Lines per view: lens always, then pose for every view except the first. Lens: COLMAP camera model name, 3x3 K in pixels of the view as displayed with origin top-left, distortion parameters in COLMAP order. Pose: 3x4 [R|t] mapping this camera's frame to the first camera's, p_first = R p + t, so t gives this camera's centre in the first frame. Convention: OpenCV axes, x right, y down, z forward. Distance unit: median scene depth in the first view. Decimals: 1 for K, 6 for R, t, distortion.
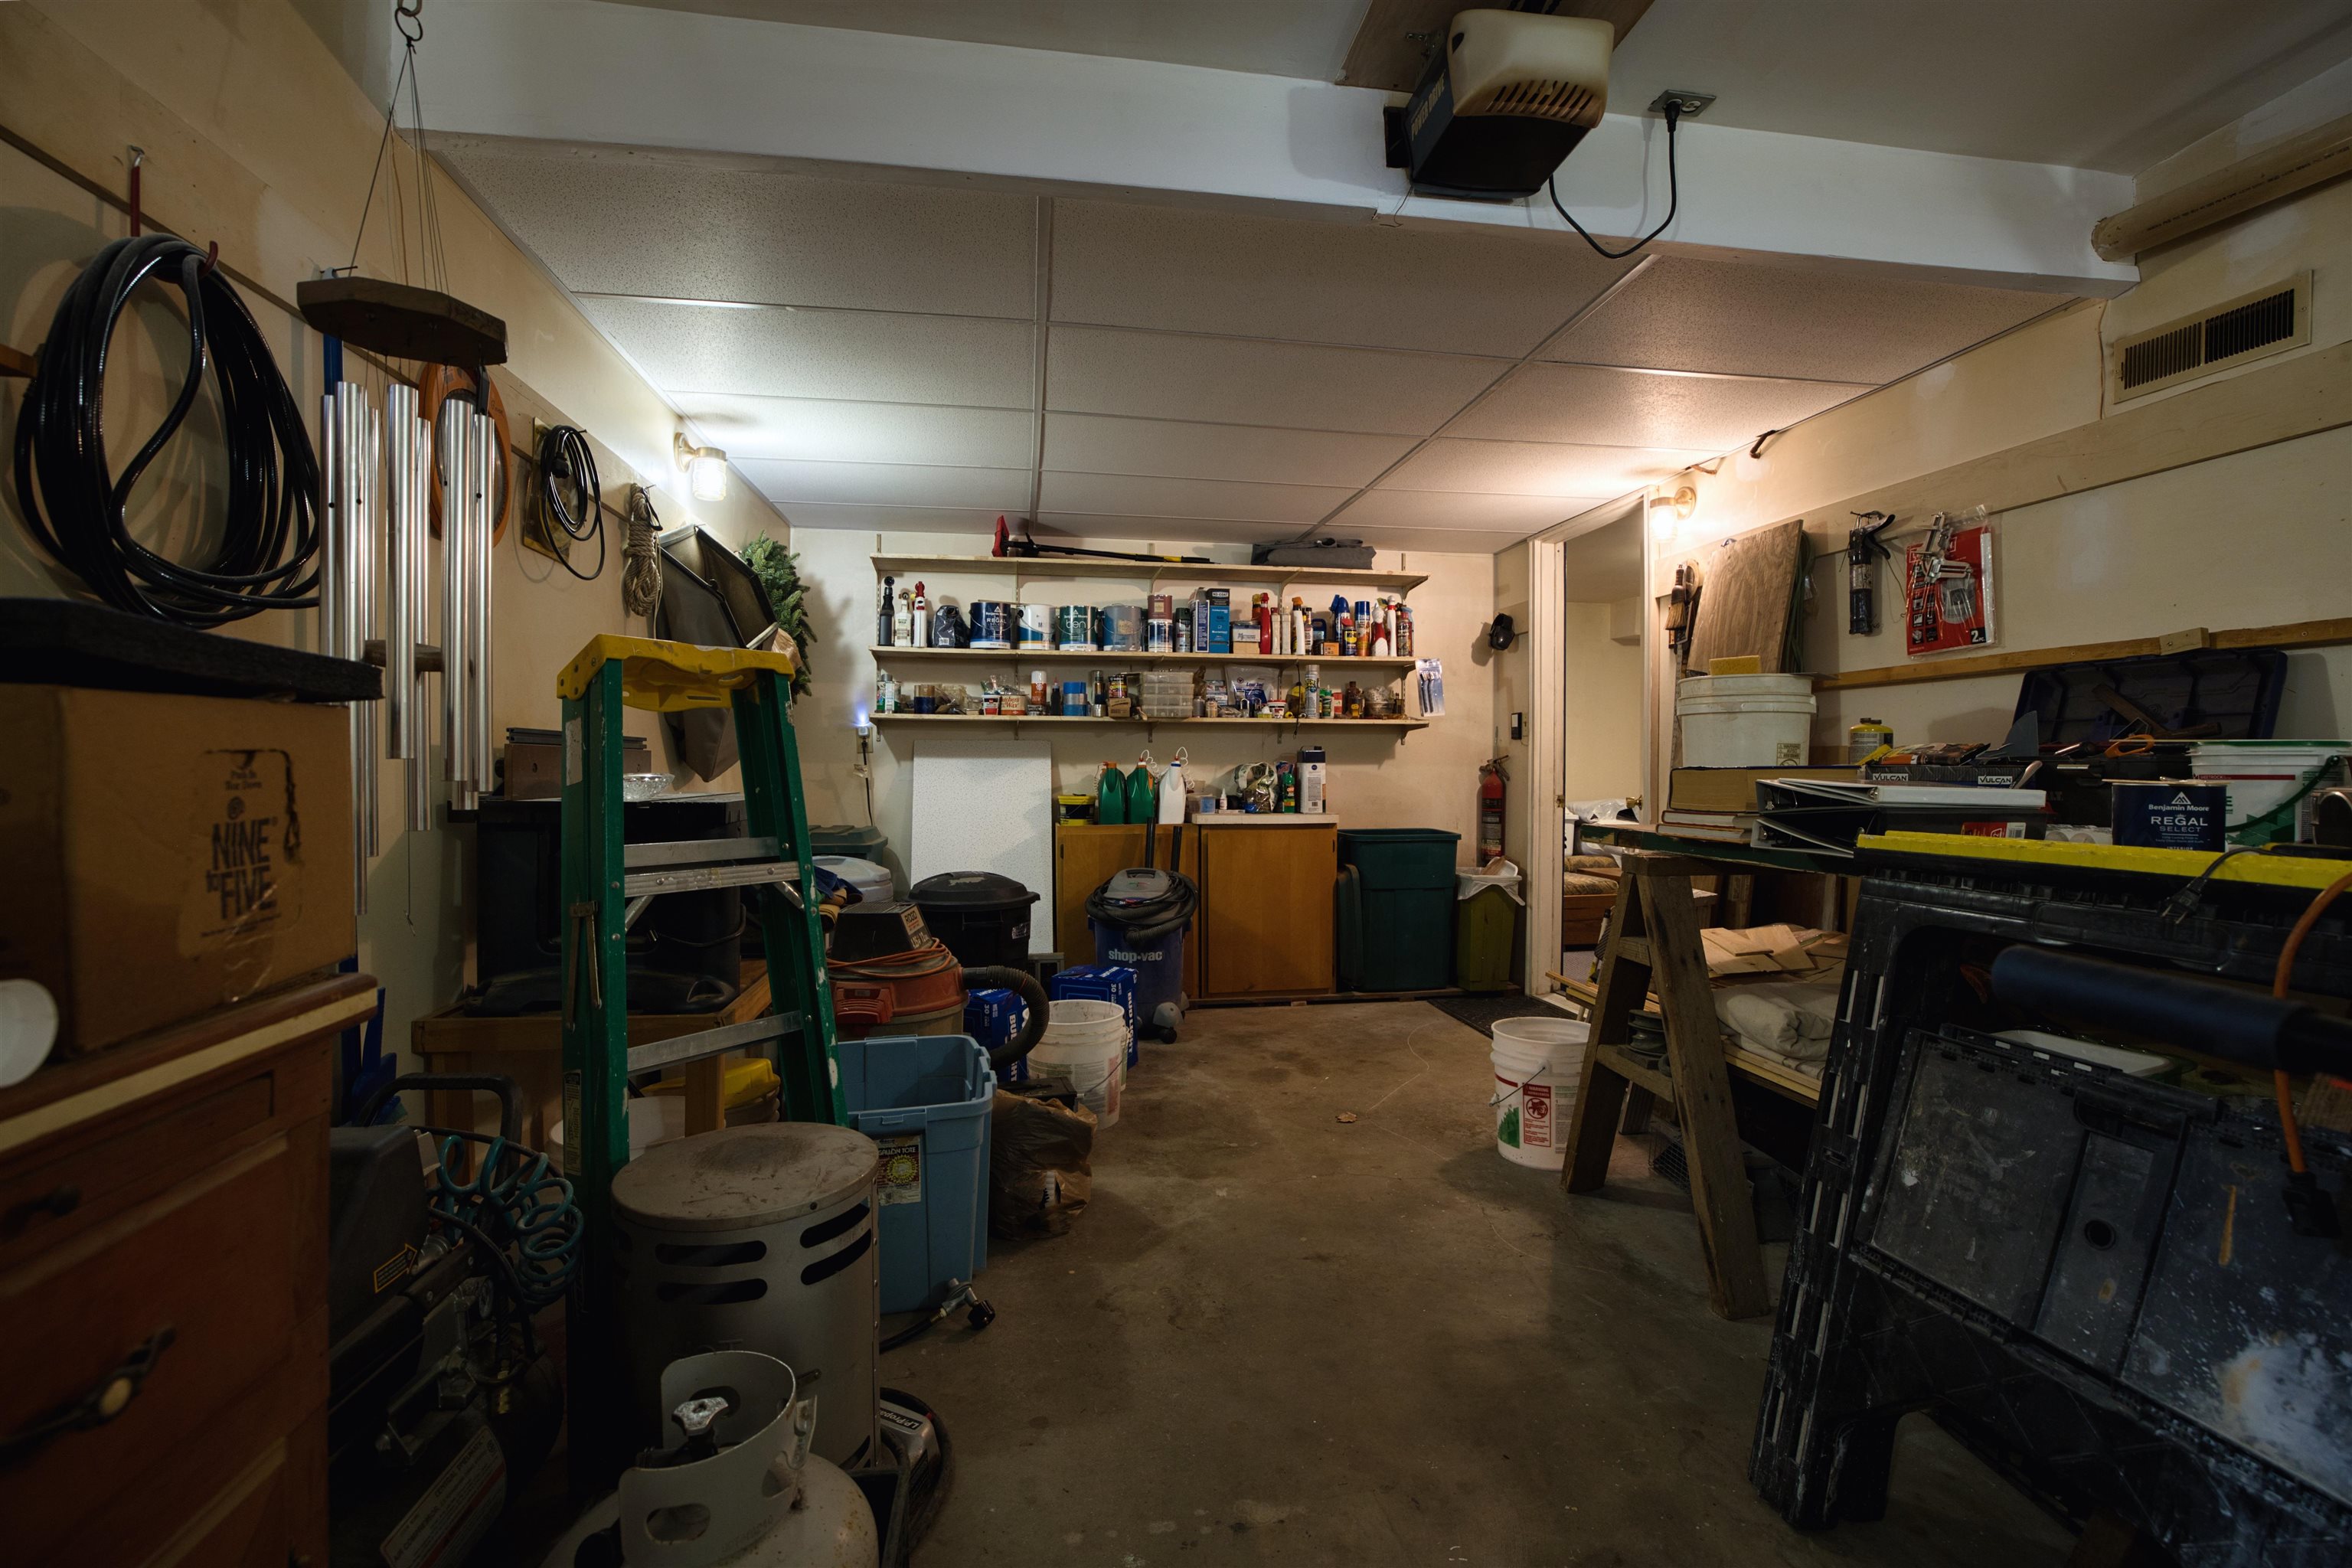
lens RADIAL K [[1017.2, 0, 1179.2], [0, 1017.2, 775.4], [0, 0, 1]] dist [-0.037661, 0.014476]
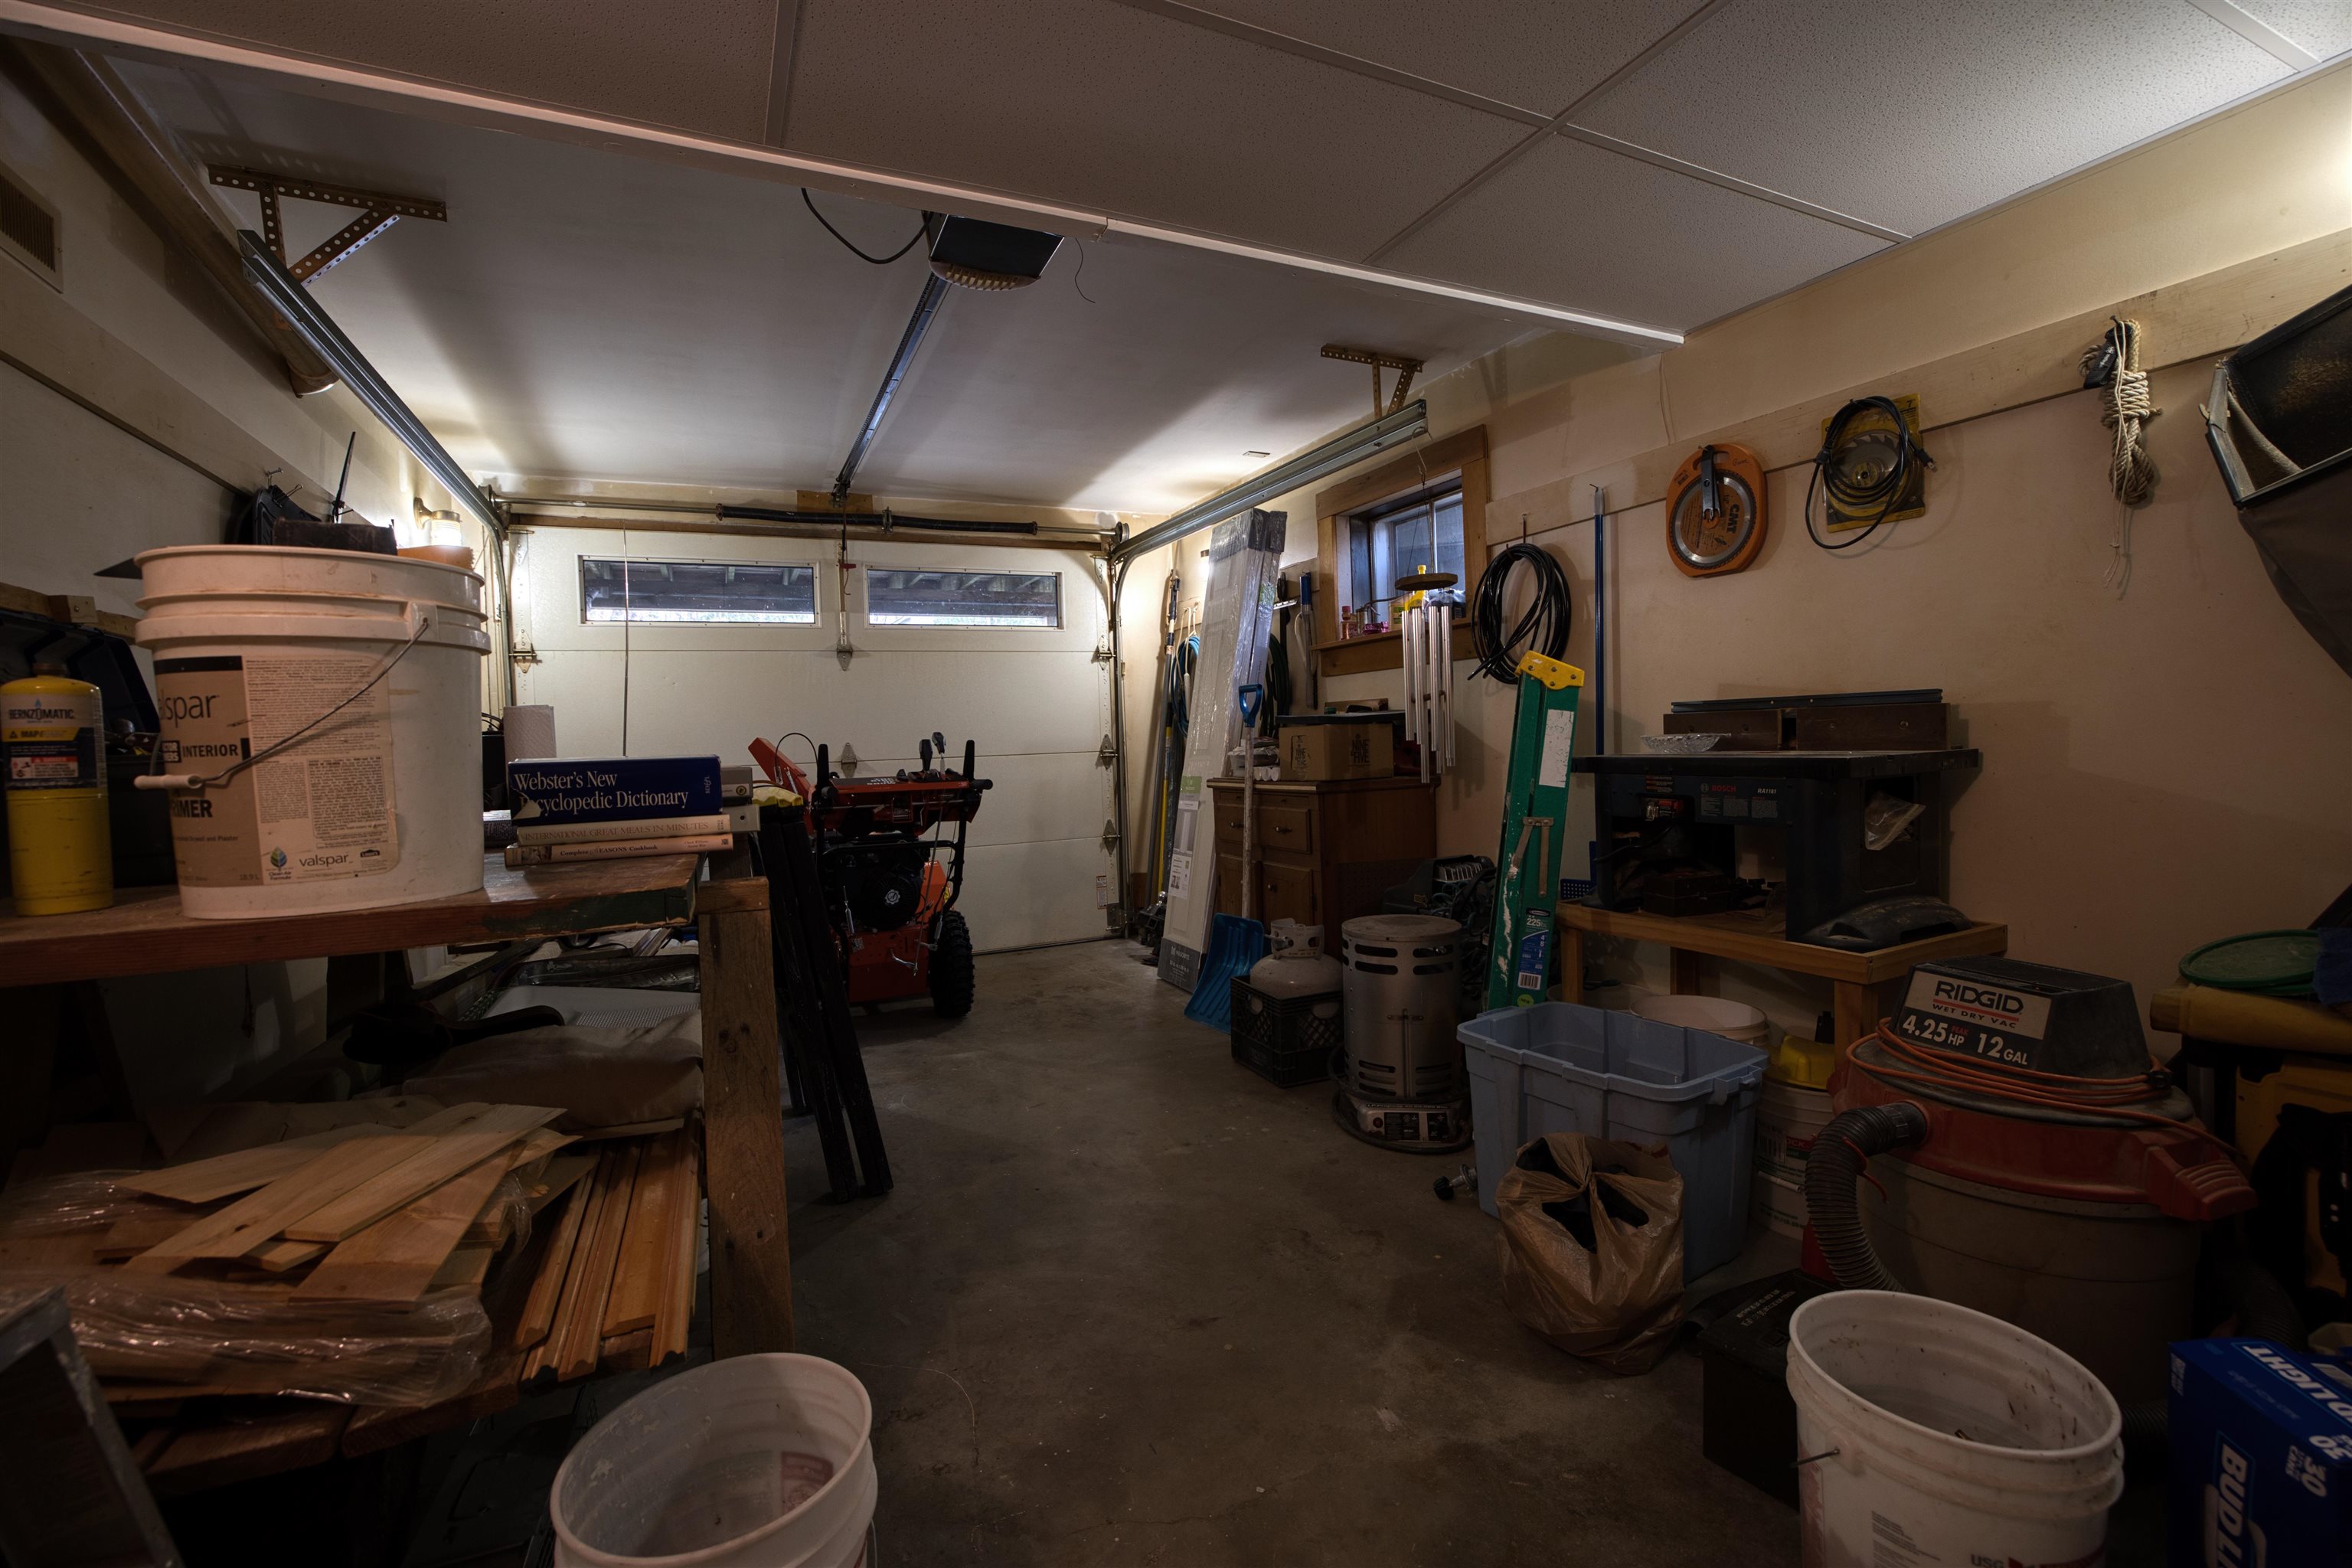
lens RADIAL K [[1017.2, 0, 1175.8], [0, 1017.2, 779.1], [0, 0, 1]] dist [-0.037661, 0.014476]
pose [[-0.958101, 0.039348, -0.283715, 0.363915], [0.028674, 0.998720, 0.041677, -0.011626], [0.284992, 0.031795, -0.958002, 1.716555]]
